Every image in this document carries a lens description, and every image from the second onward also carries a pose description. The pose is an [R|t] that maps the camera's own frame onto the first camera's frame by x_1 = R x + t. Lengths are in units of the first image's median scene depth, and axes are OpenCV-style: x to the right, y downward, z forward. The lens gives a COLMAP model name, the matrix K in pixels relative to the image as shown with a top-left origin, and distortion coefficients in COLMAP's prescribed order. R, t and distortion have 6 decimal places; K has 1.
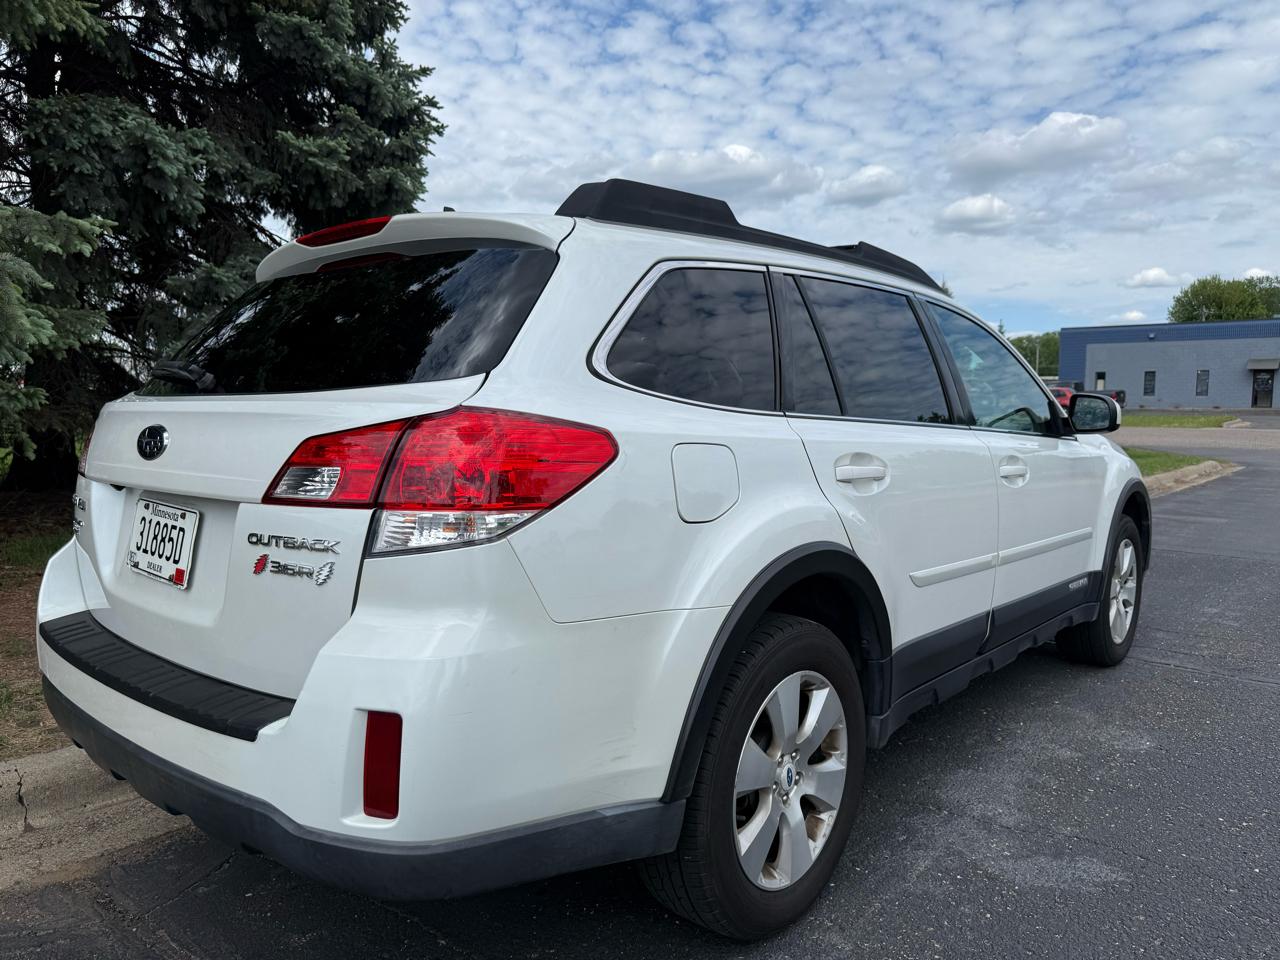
lens RADIAL K [[875.9, 0, 645.2], [0, 875.9, 454.4], [0, 0, 1]] dist [0.012187, -0.016314]
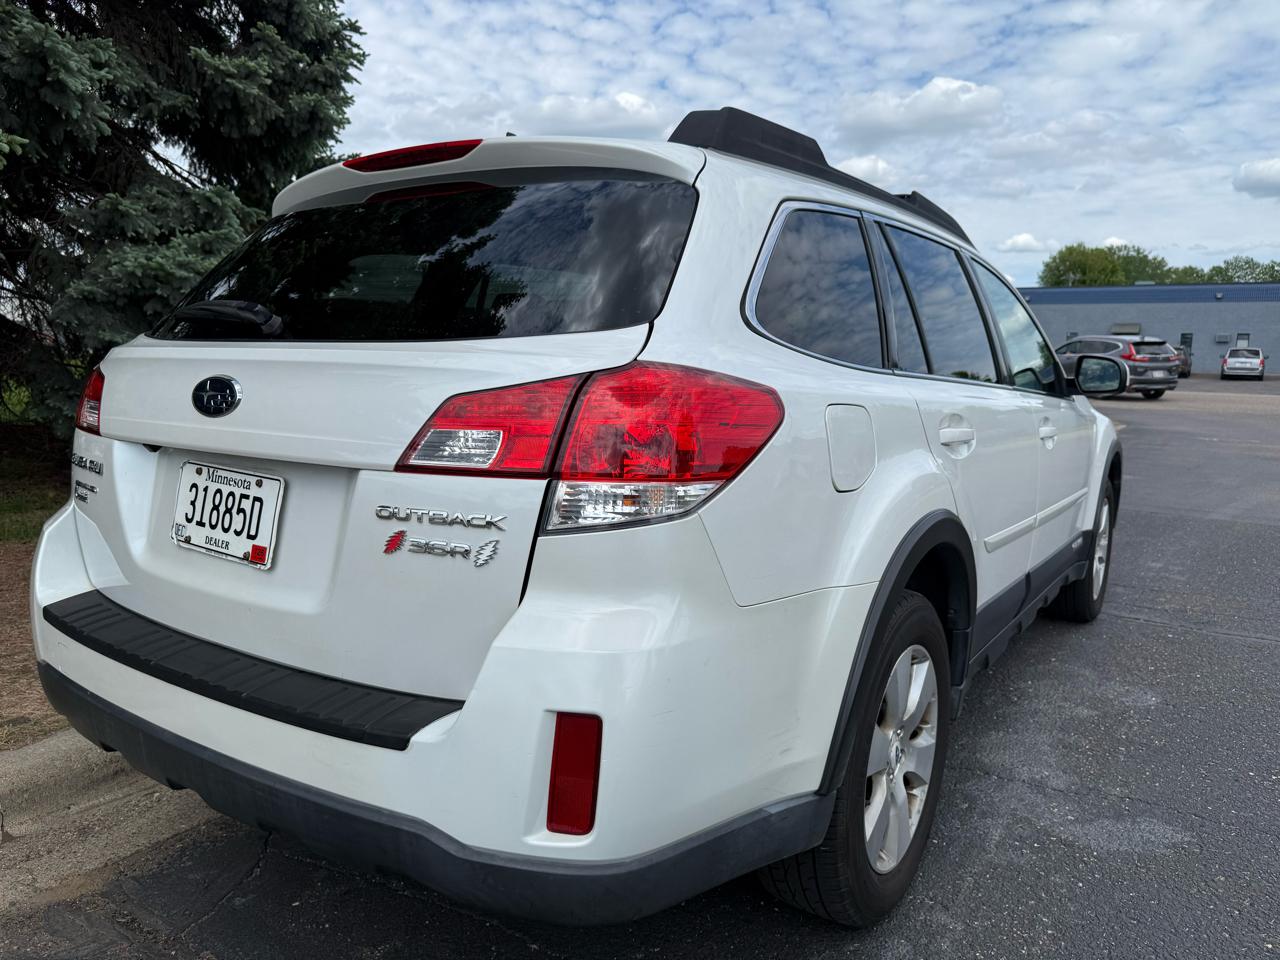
lens RADIAL K [[882.3, 0, 637.2], [0, 882.3, 445.2], [0, 0, 1]] dist [0.003232, -0.008077]
pose [[0.993094, 0.005456, 0.117196, -0.185710], [-0.010457, 0.999059, 0.042101, -0.004822], [-0.116856, -0.043036, 0.992216, 0.077440]]
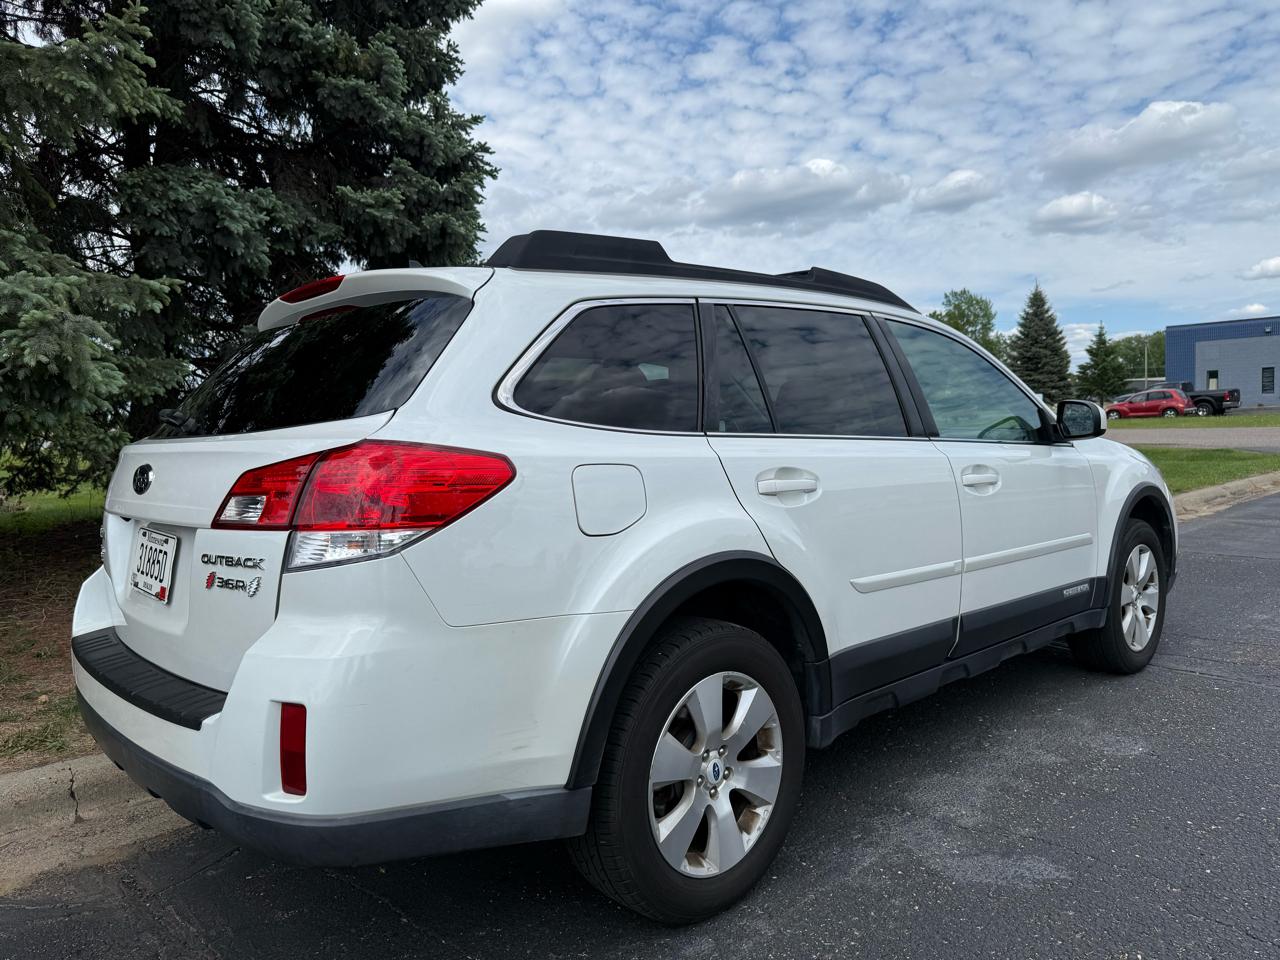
lens RADIAL K [[869.6, 0, 643.0], [0, 869.6, 452.6], [0, 0, 1]] dist [0.033278, -0.038485]
pose [[0.993720, -0.035295, -0.106180, 0.163823], [0.032573, 0.999097, -0.027265, 0.003197], [0.107046, 0.023636, 0.993973, -0.065689]]
